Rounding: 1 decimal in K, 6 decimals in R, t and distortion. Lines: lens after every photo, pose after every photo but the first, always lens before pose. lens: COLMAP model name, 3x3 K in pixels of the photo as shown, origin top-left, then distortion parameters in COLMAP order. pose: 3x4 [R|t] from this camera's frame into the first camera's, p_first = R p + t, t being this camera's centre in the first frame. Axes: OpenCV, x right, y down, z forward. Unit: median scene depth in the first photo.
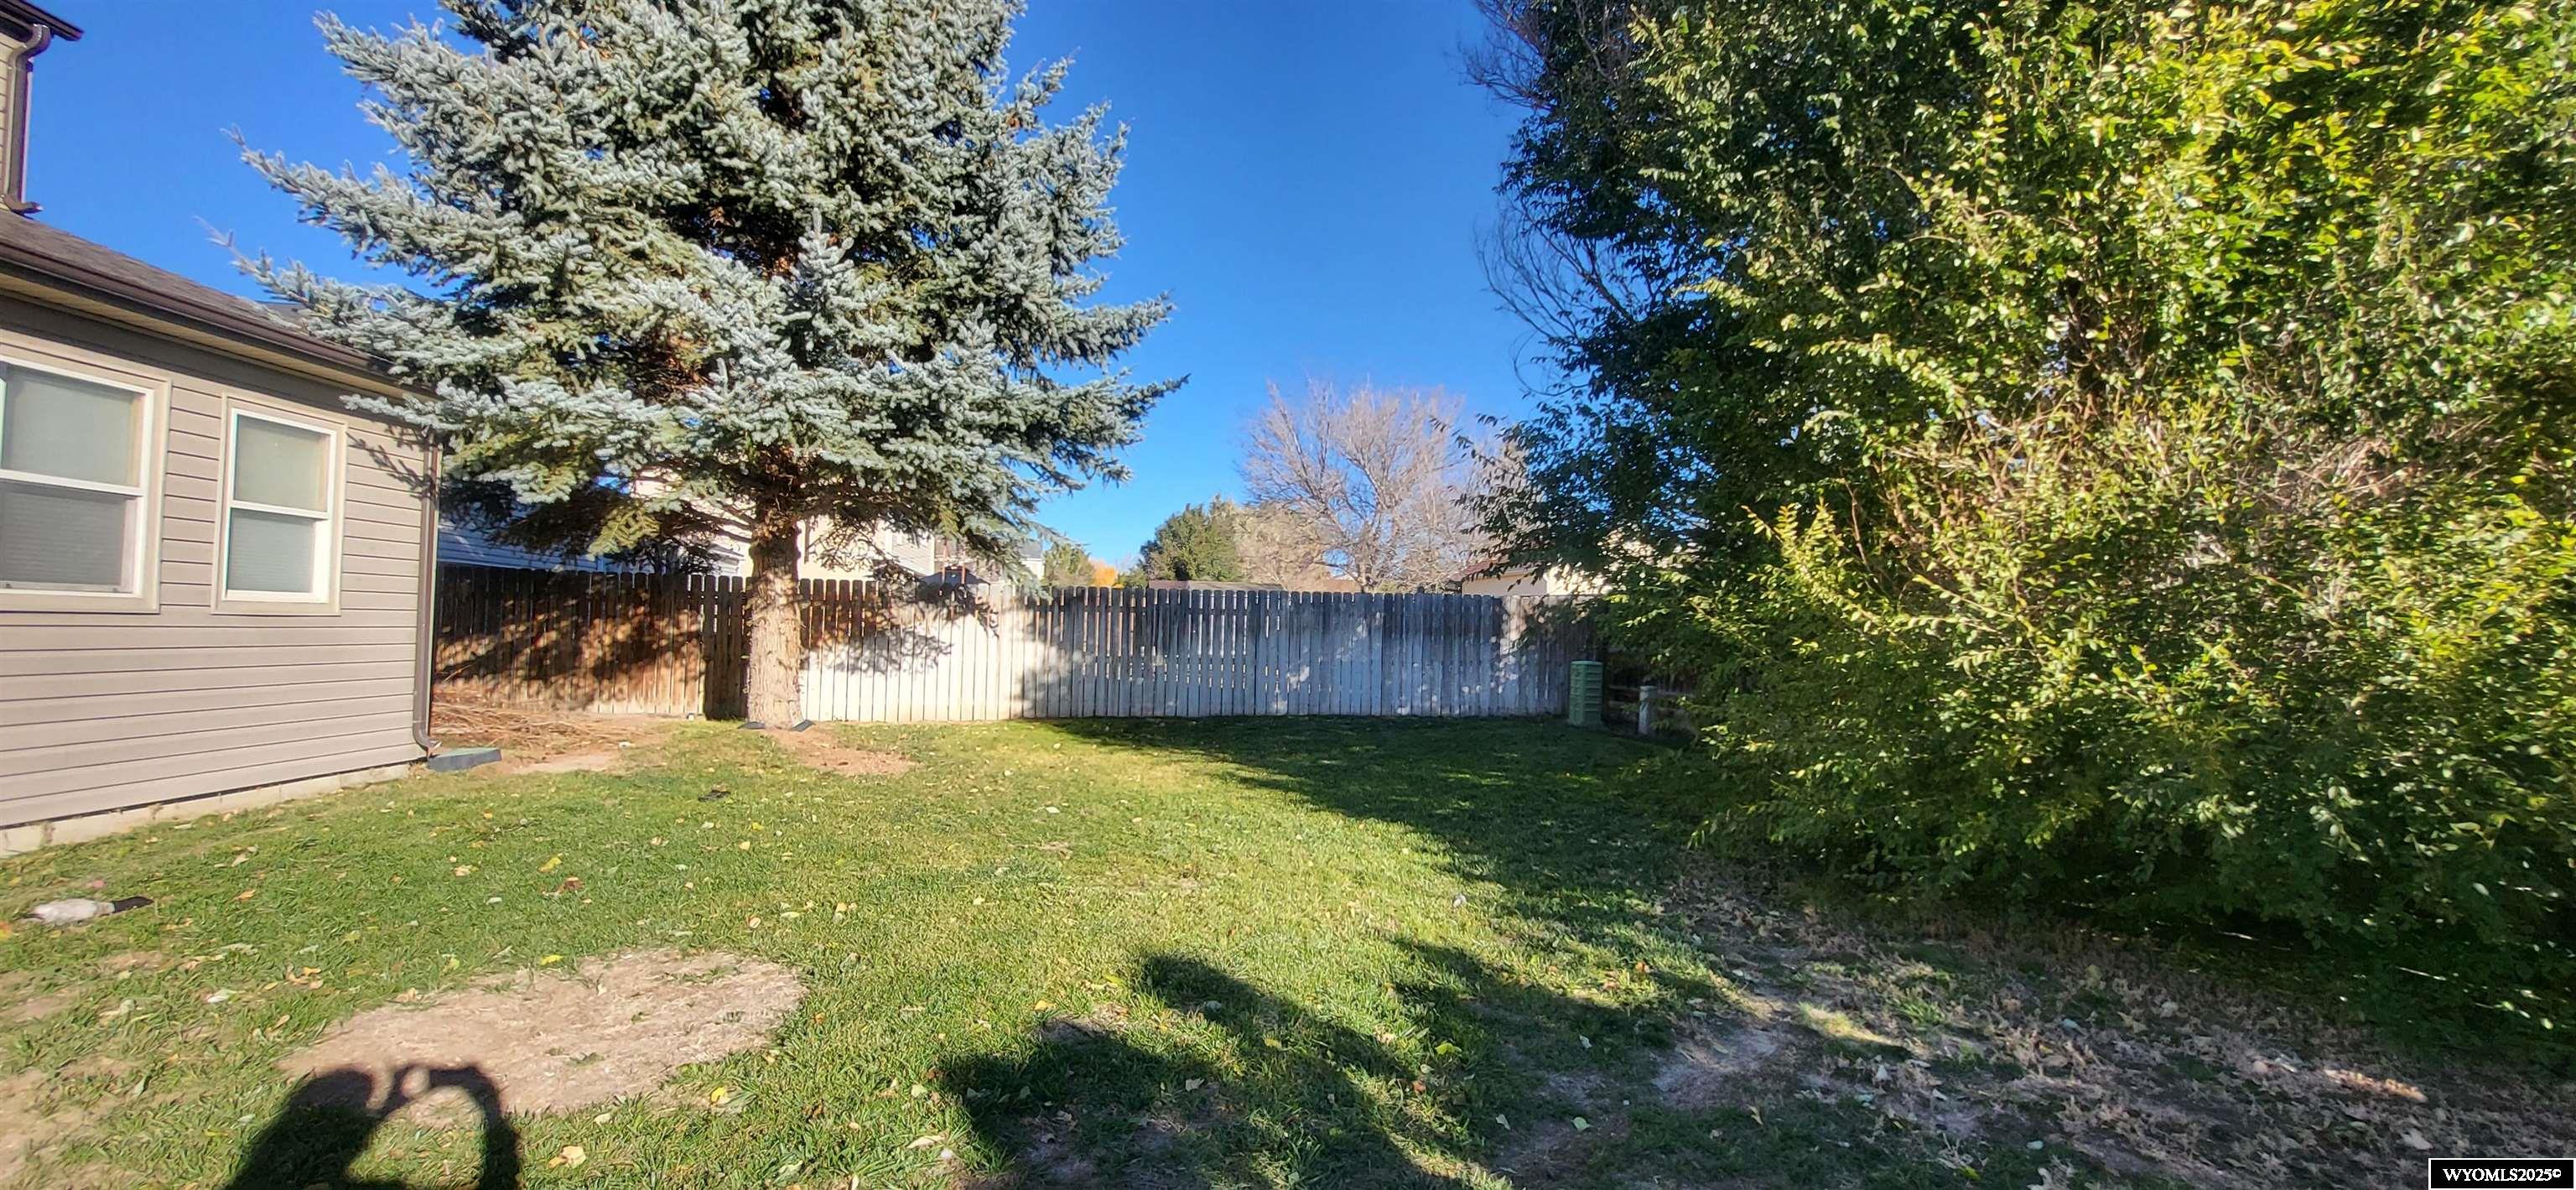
lens RADIAL K [[980.2, 0, 1291.3], [0, 980.2, 597.4], [0, 0, 1]] dist [0.000679, -0.000022]
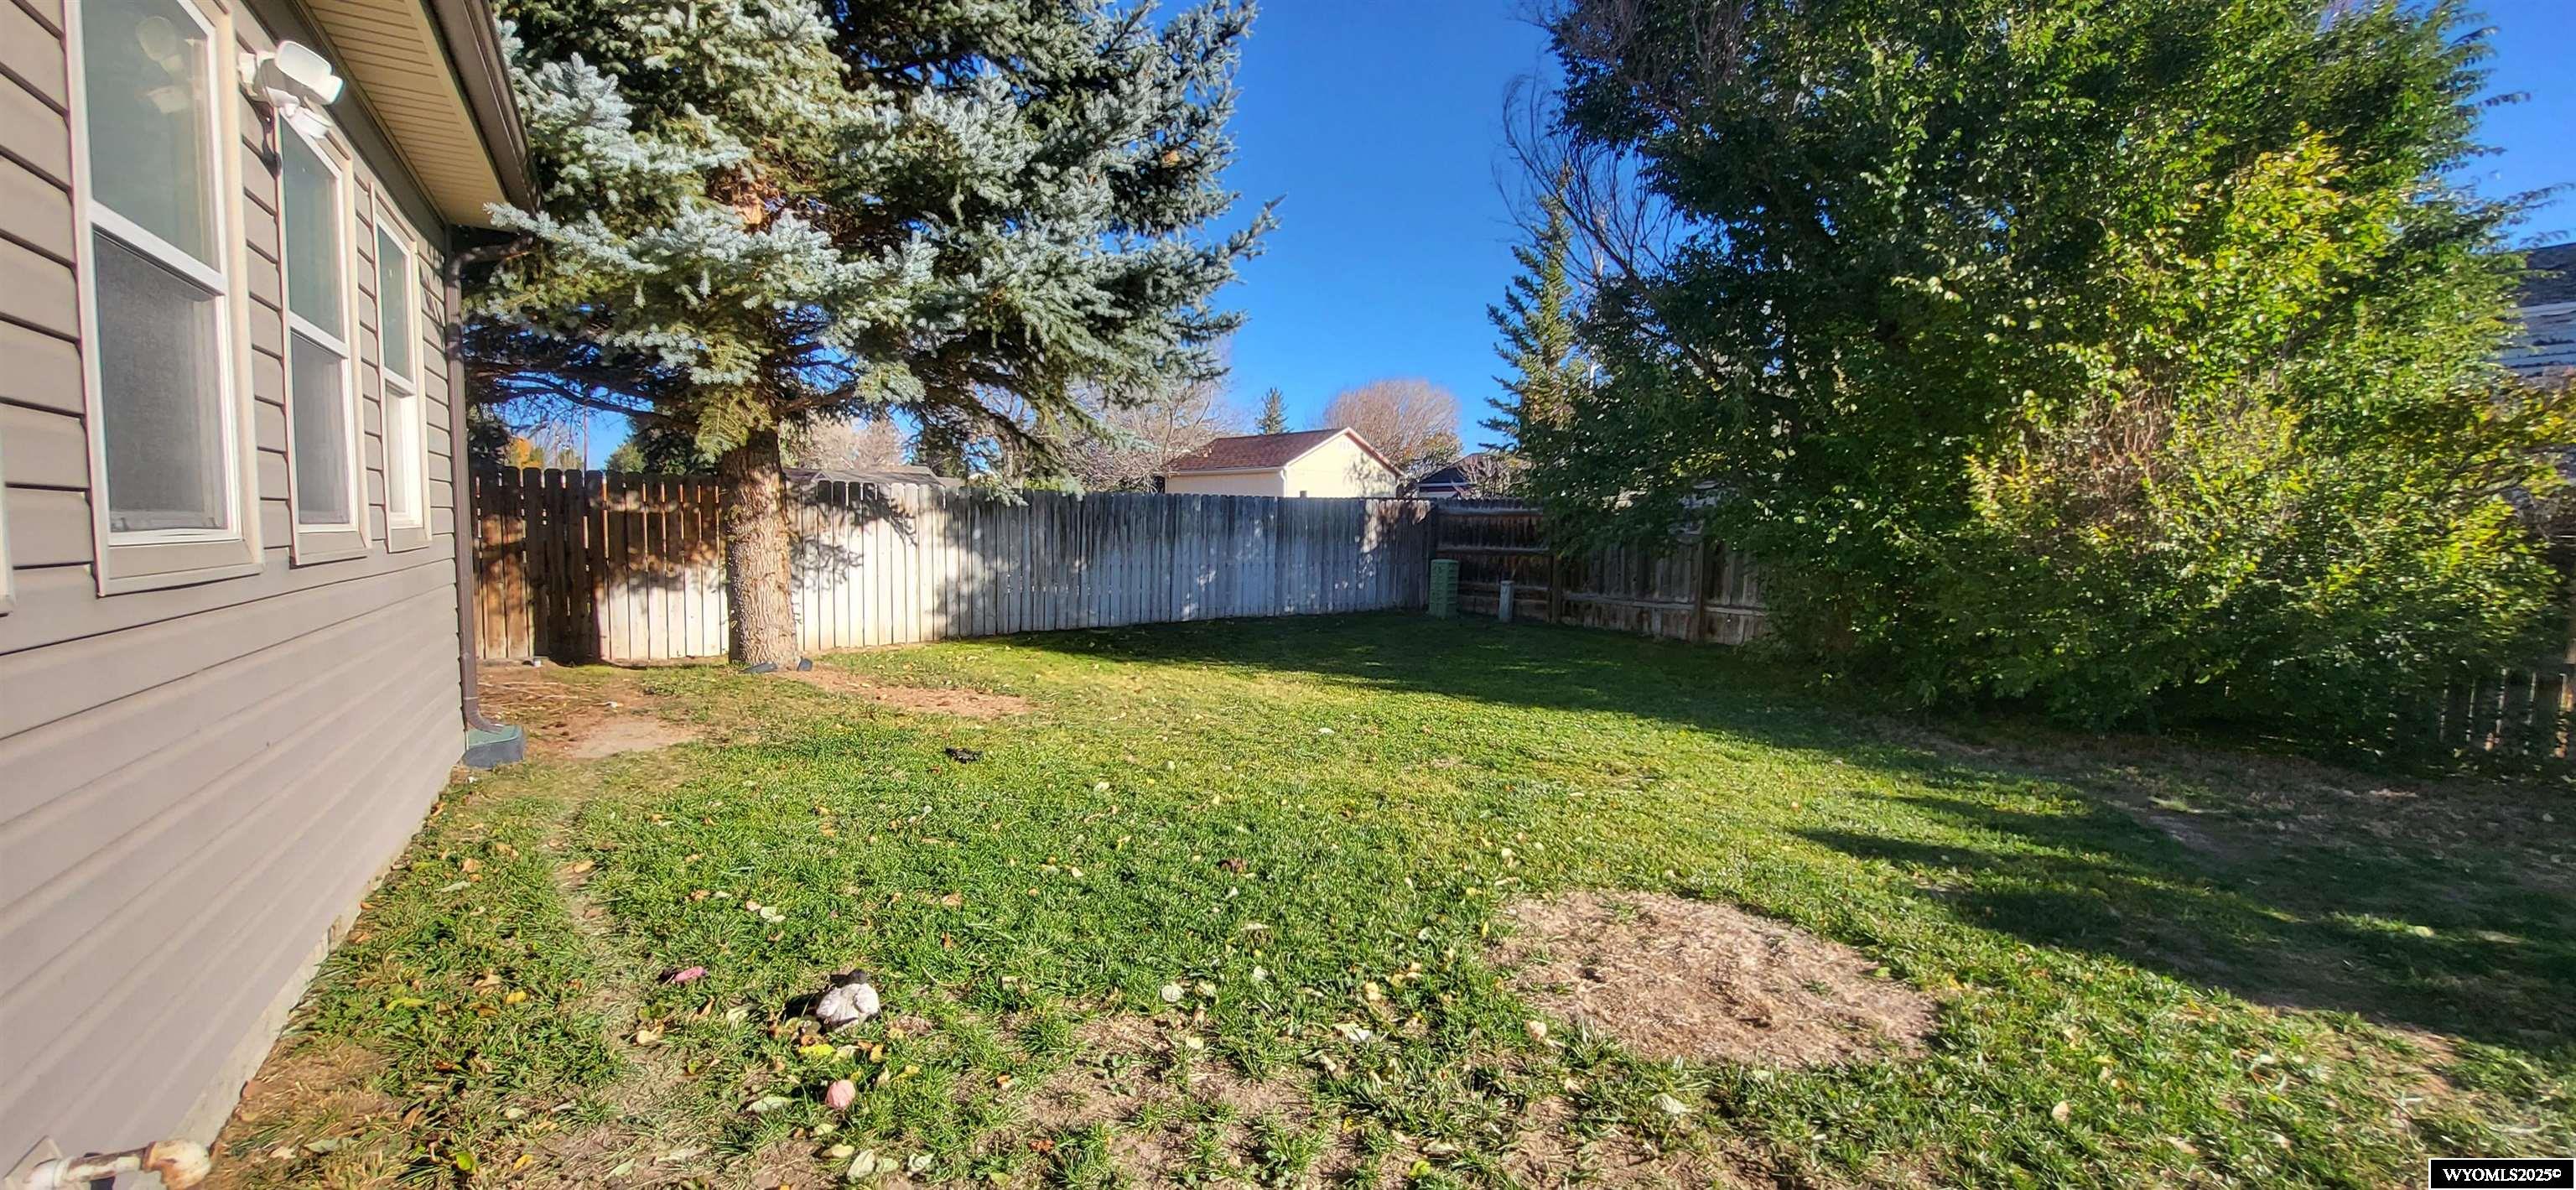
lens RADIAL K [[1009.4, 0, 1318.5], [0, 1009.4, 588.6], [0, 0, 1]] dist [0.002418, -0.000088]
pose [[0.891407, -0.031372, 0.452116, -0.391118], [-0.015460, 0.994916, 0.099517, -0.014672], [-0.452940, -0.095700, 0.886390, 0.064872]]
